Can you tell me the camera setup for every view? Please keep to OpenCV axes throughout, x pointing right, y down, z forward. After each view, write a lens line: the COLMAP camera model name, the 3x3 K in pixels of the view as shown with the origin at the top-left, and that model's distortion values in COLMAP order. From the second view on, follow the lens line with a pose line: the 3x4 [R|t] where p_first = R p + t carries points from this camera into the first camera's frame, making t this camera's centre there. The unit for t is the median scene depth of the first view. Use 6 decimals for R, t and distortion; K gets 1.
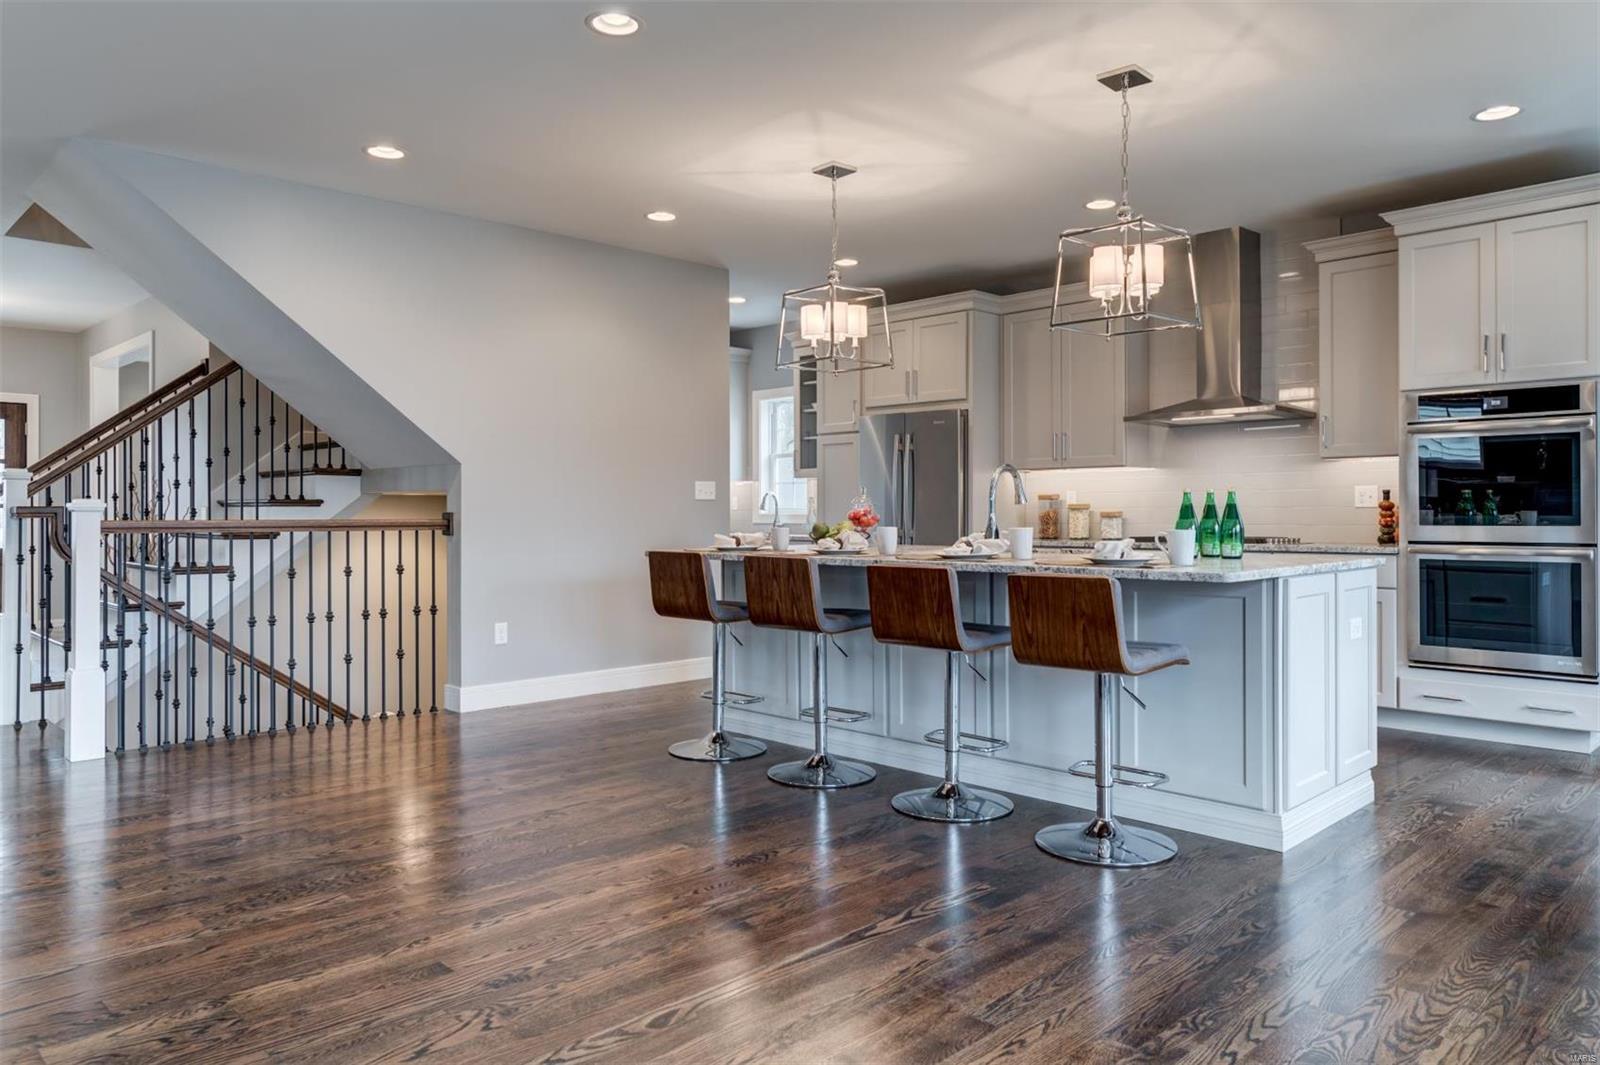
lens RADIAL K [[1097.2, 0, 802.2], [0, 1097.2, 513.2], [0, 0, 1]] dist [-0.006220, -0.003001]
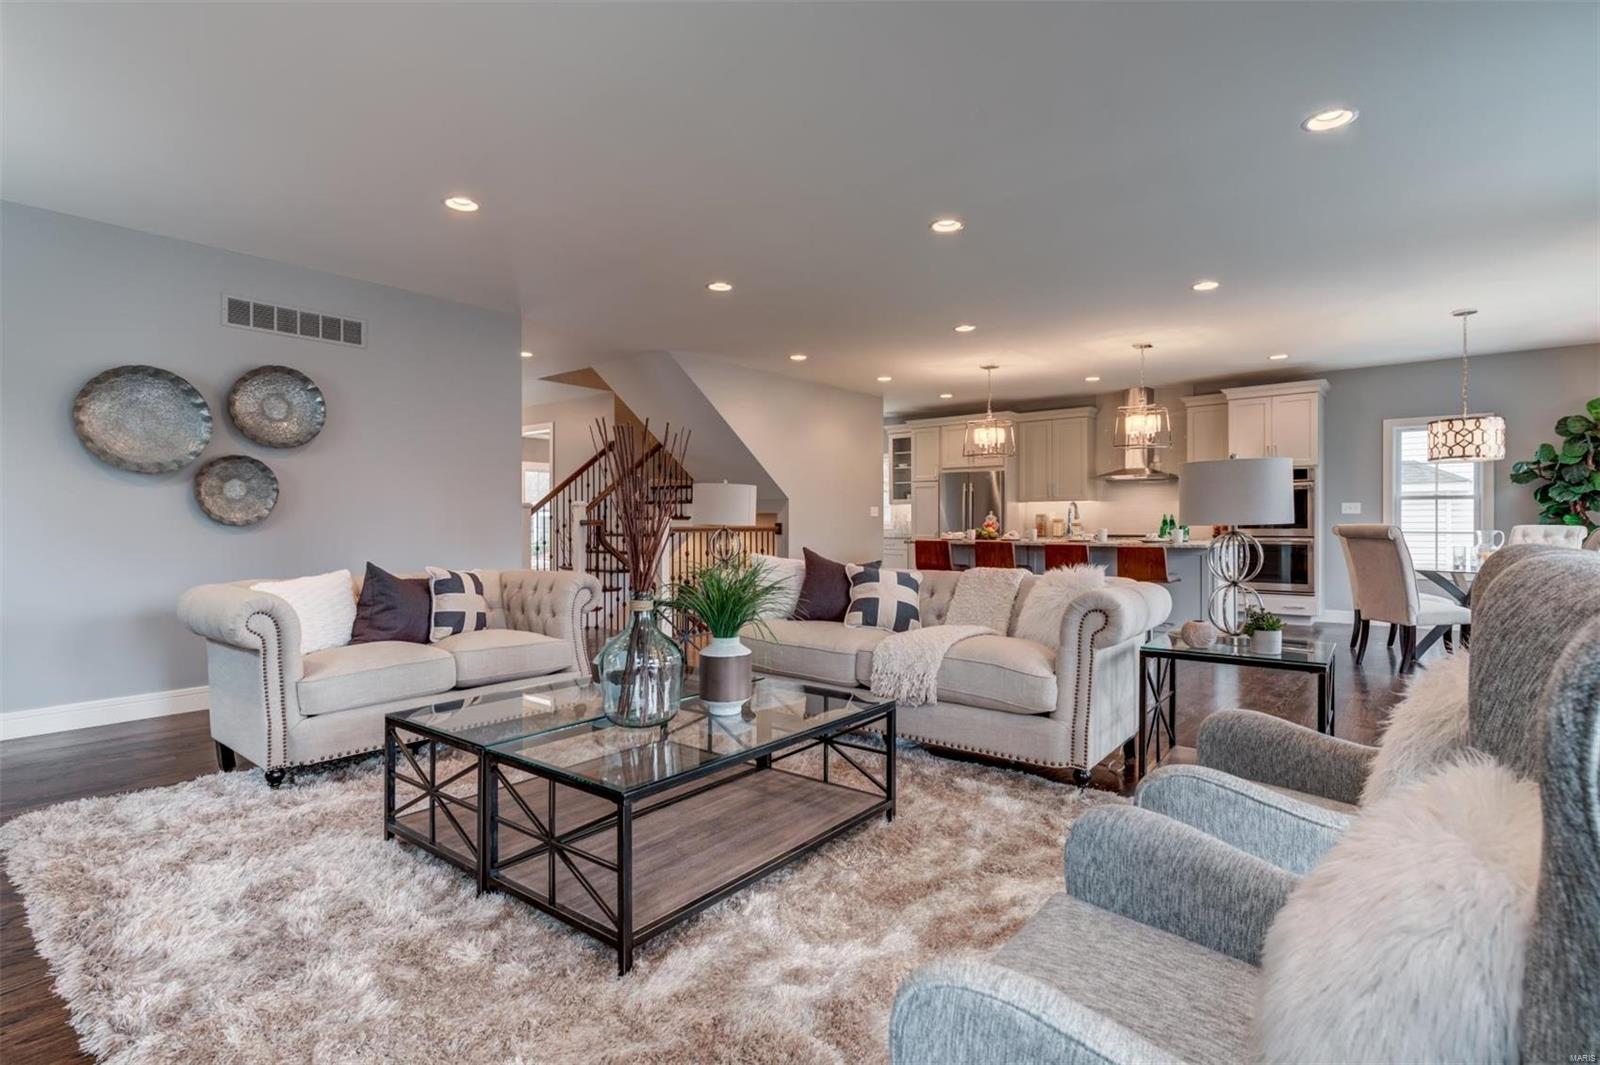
lens RADIAL K [[797.5, 0, 800.7], [0, 797.5, 525.6], [0, 0, 1]] dist [-0.000810, -0.000239]
pose [[0.993609, 0.000117, 0.112874, -0.397263], [-0.000171, 1.000000, 0.000466, 0.003349], [-0.112874, -0.000482, 0.993609, -0.409740]]
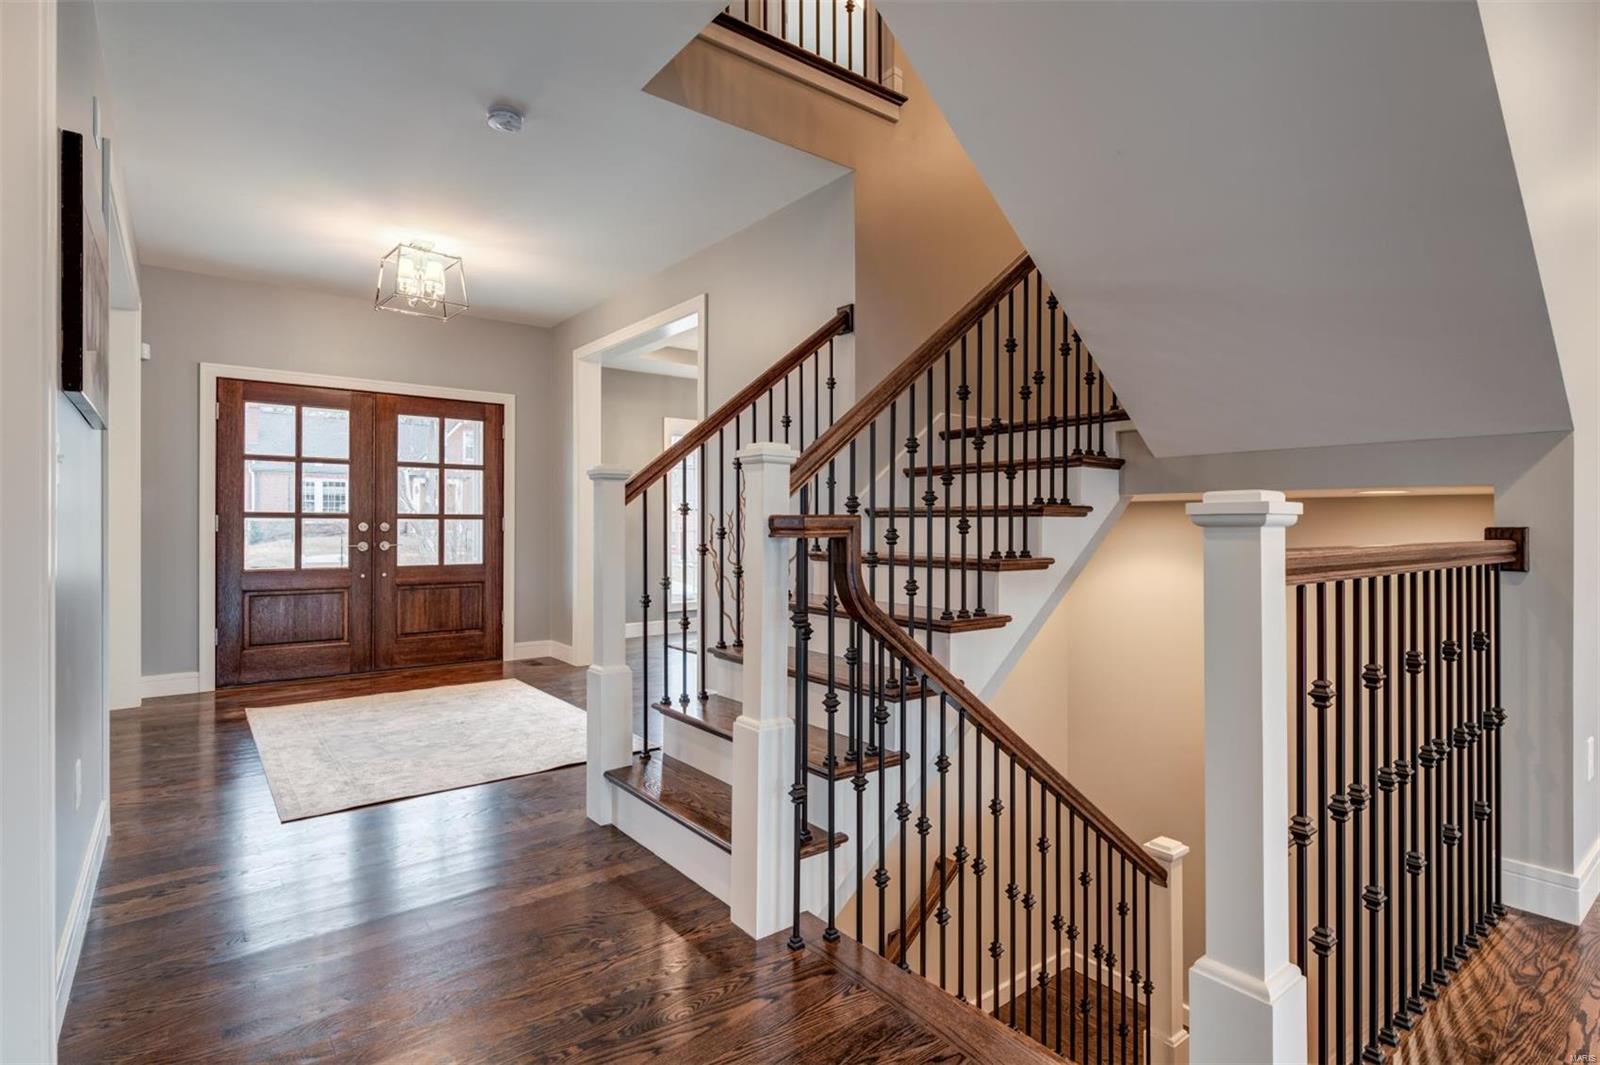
lens RADIAL K [[821.1, 0, 754.4], [0, 821.1, 526.5], [0, 0, 1]] dist [-0.001594, -0.000575]
pose [[0.987322, 0.001894, -0.158718, -0.545850], [-0.001712, 0.999998, 0.001283, -0.000139], [0.158720, -0.000995, 0.987323, 0.494861]]
